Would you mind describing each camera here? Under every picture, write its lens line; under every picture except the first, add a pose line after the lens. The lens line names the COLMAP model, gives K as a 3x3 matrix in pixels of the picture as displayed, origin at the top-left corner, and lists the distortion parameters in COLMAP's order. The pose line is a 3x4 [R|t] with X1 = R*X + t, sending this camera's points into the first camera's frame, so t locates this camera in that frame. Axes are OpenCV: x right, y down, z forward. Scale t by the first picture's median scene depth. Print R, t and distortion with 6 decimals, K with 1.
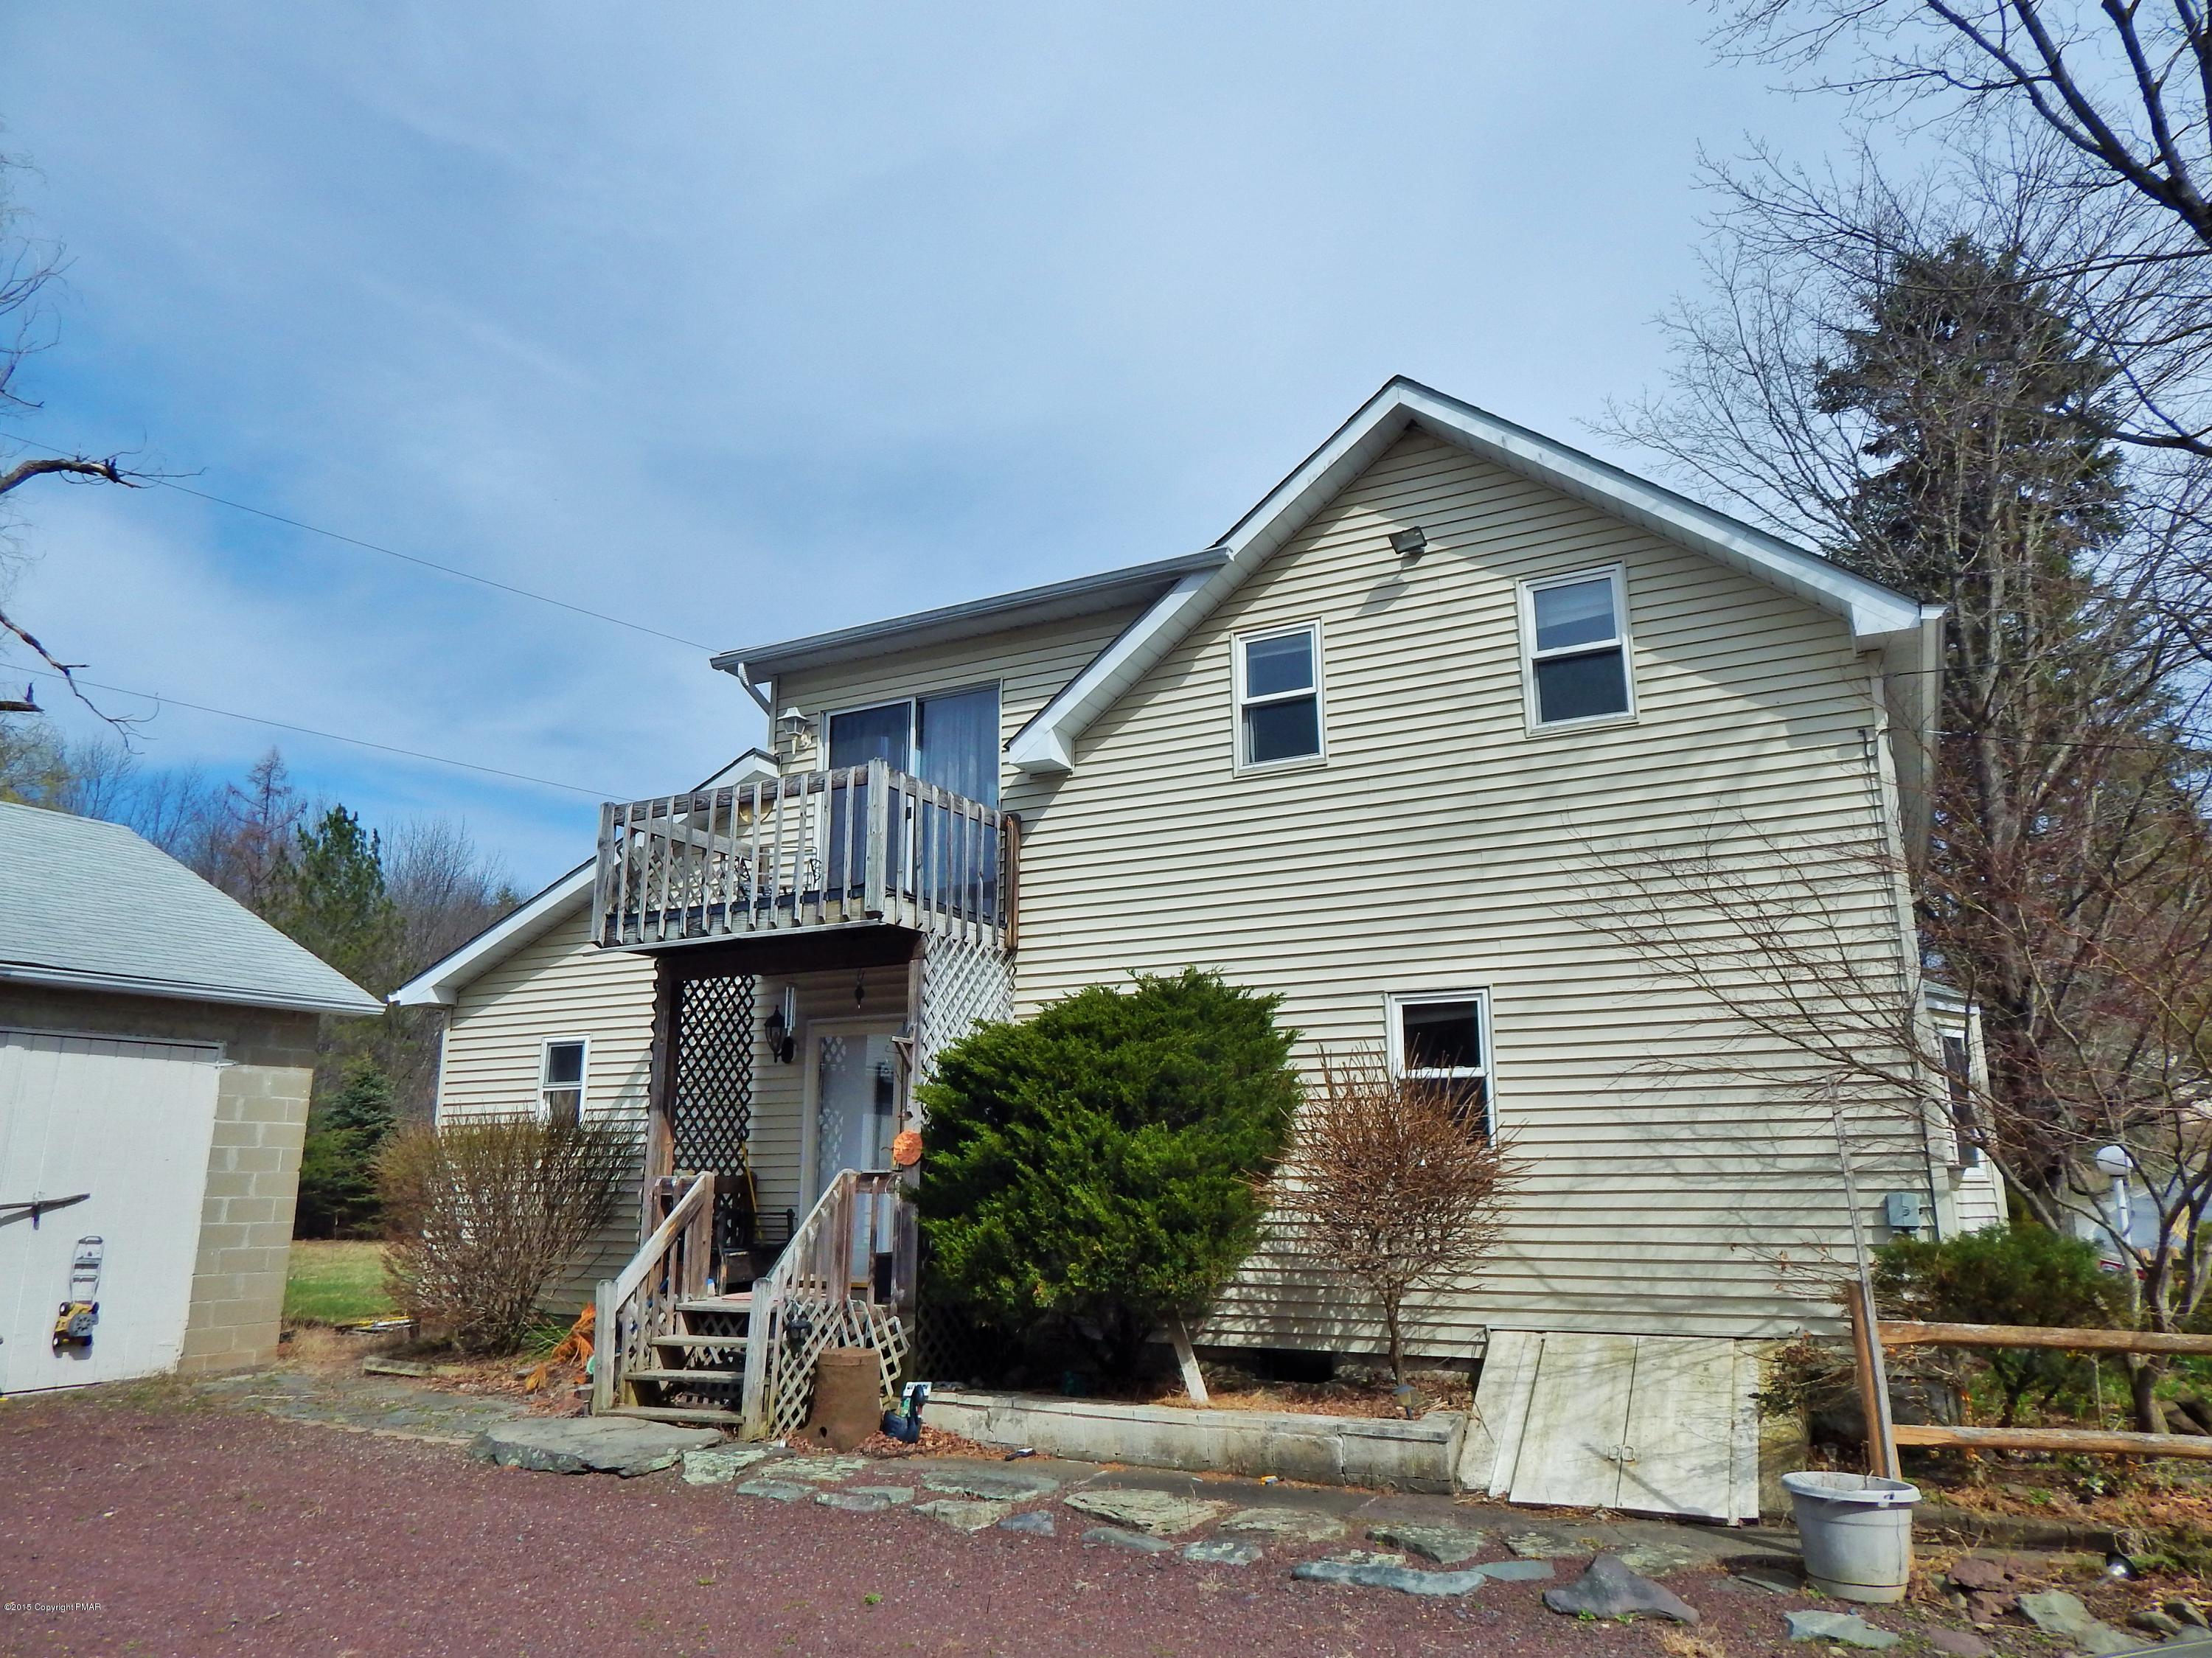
lens RADIAL K [[1479.0, 0, 1116.3], [0, 1479.0, 824.4], [0, 0, 1]] dist [0.004740, -0.006173]
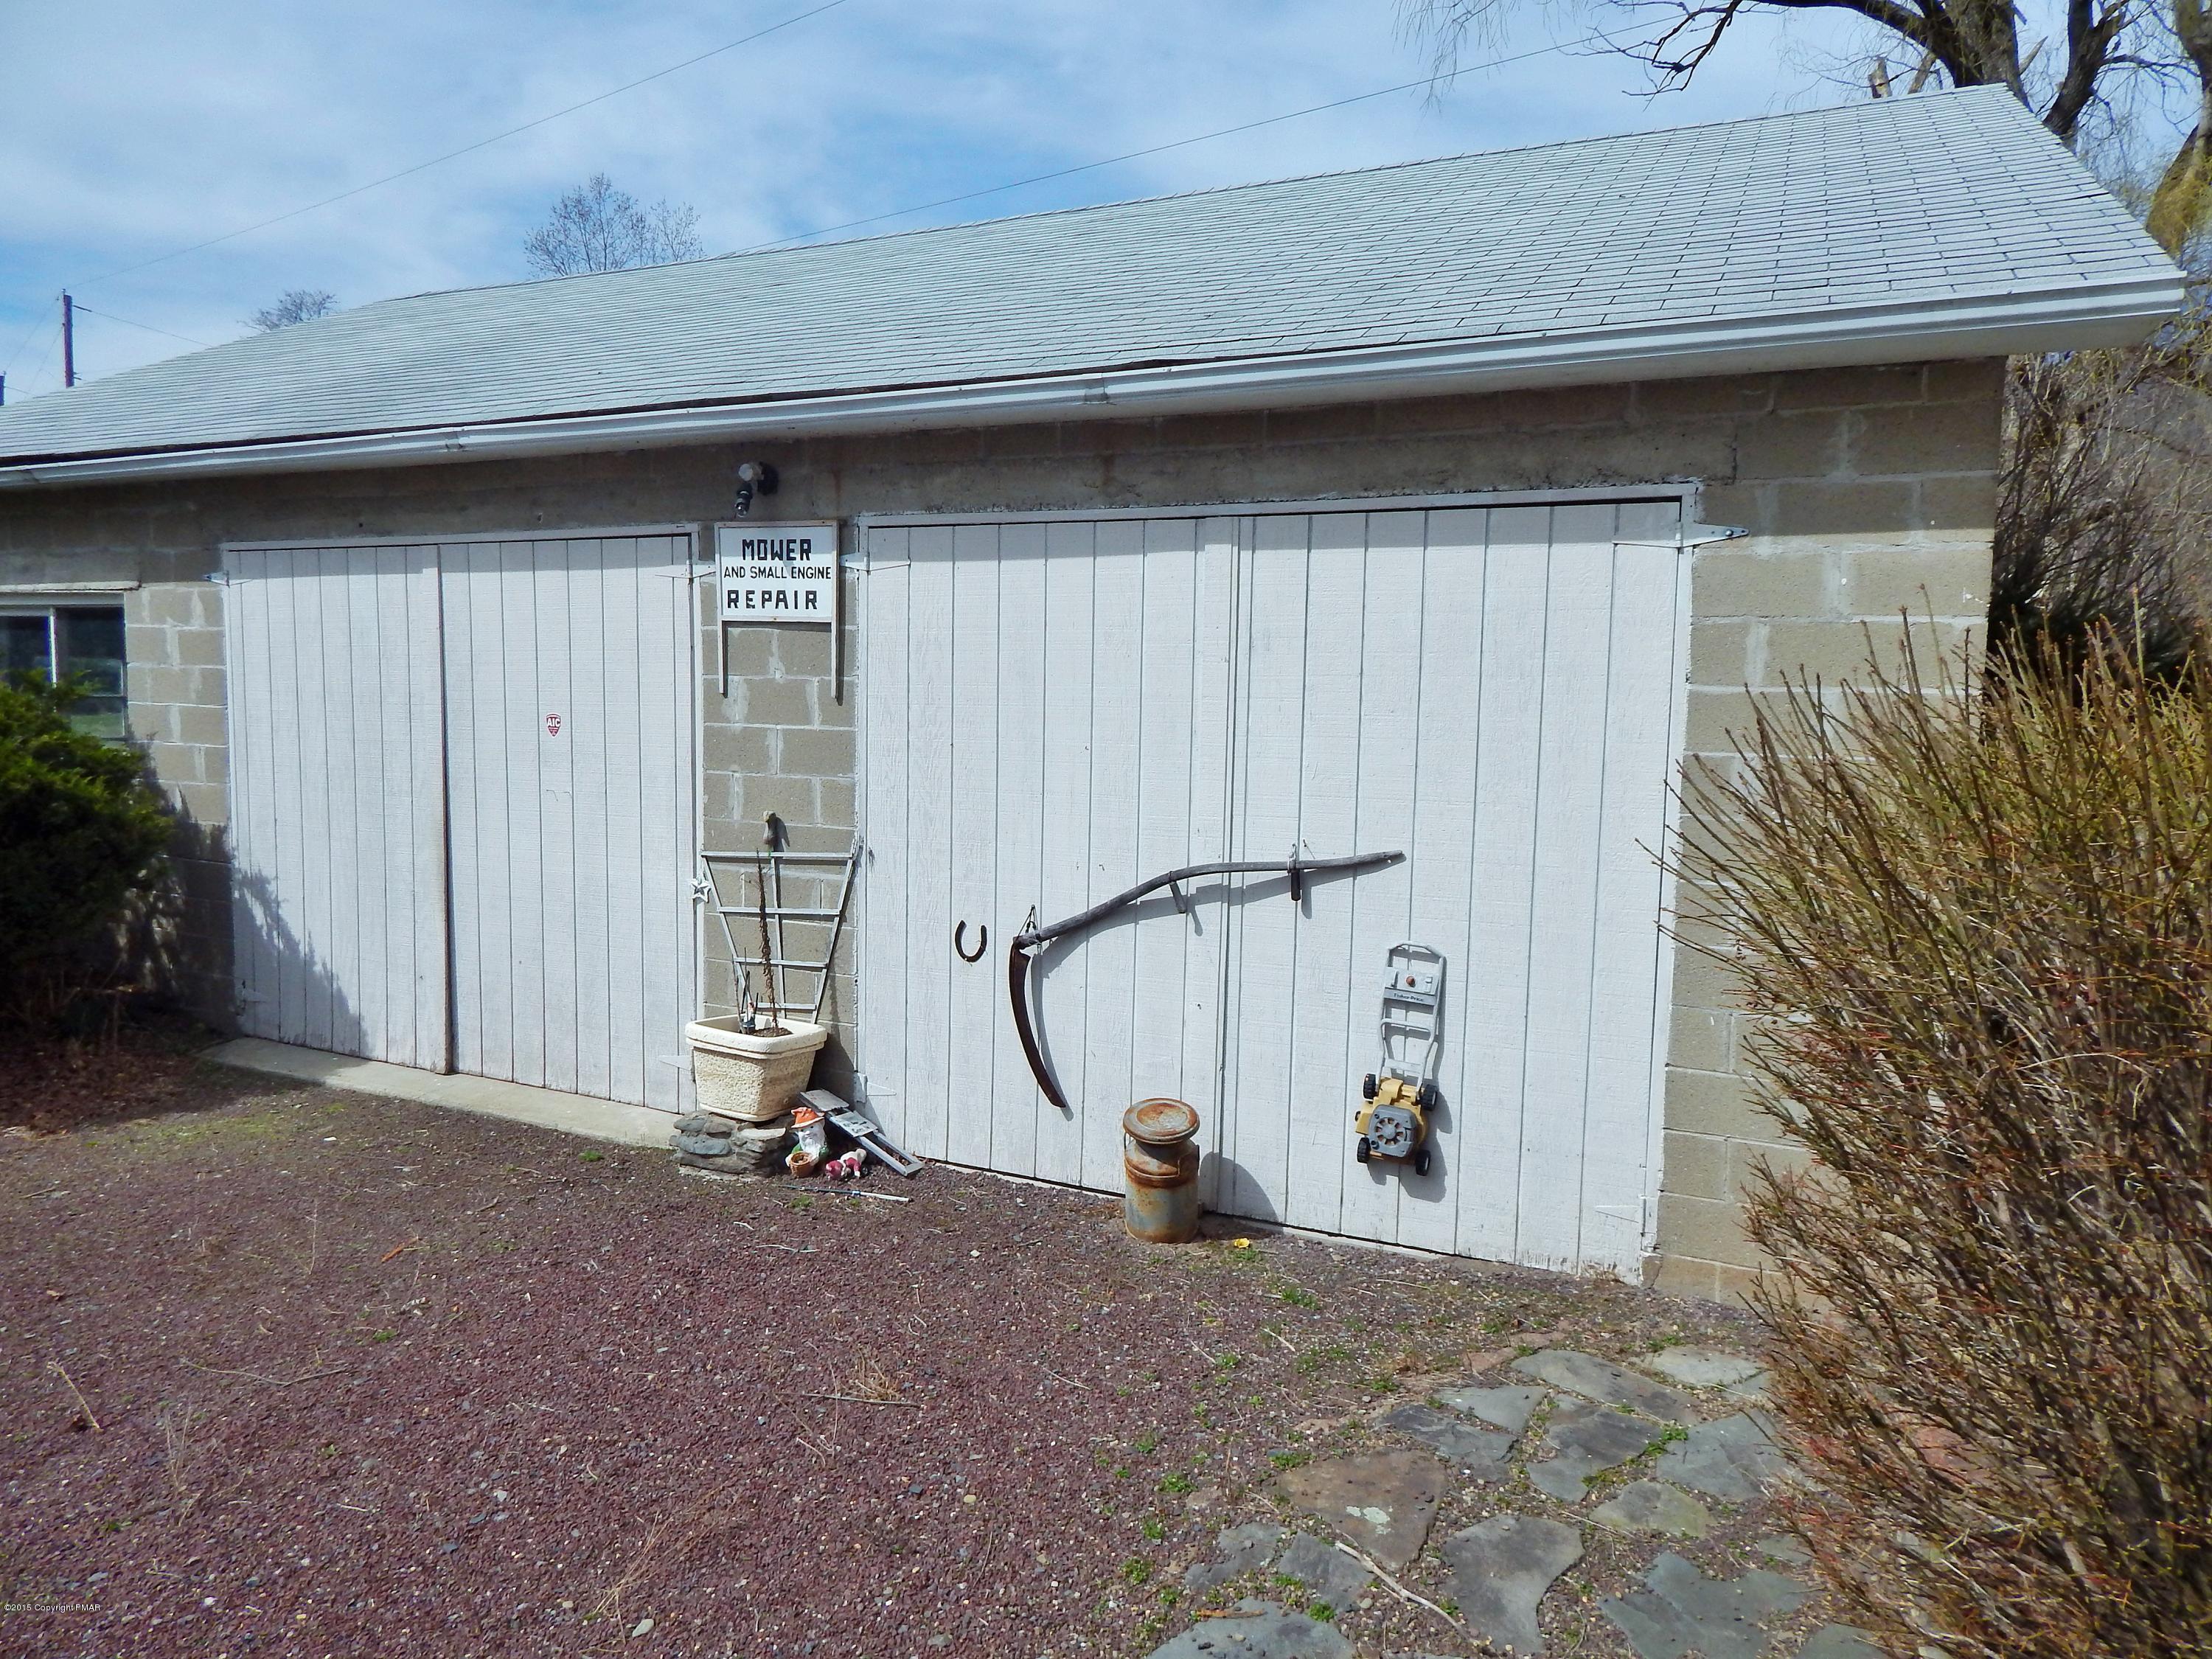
lens RADIAL K [[1534.5, 0, 1060.2], [0, 1534.5, 825.6], [0, 0, 1]] dist [0.002863, -0.000401]
pose [[0.024633, 0.107087, -0.993944, -0.237146], [0.224650, 0.968224, 0.109883, 0.170760], [0.974128, -0.225997, -0.000207, 0.921006]]
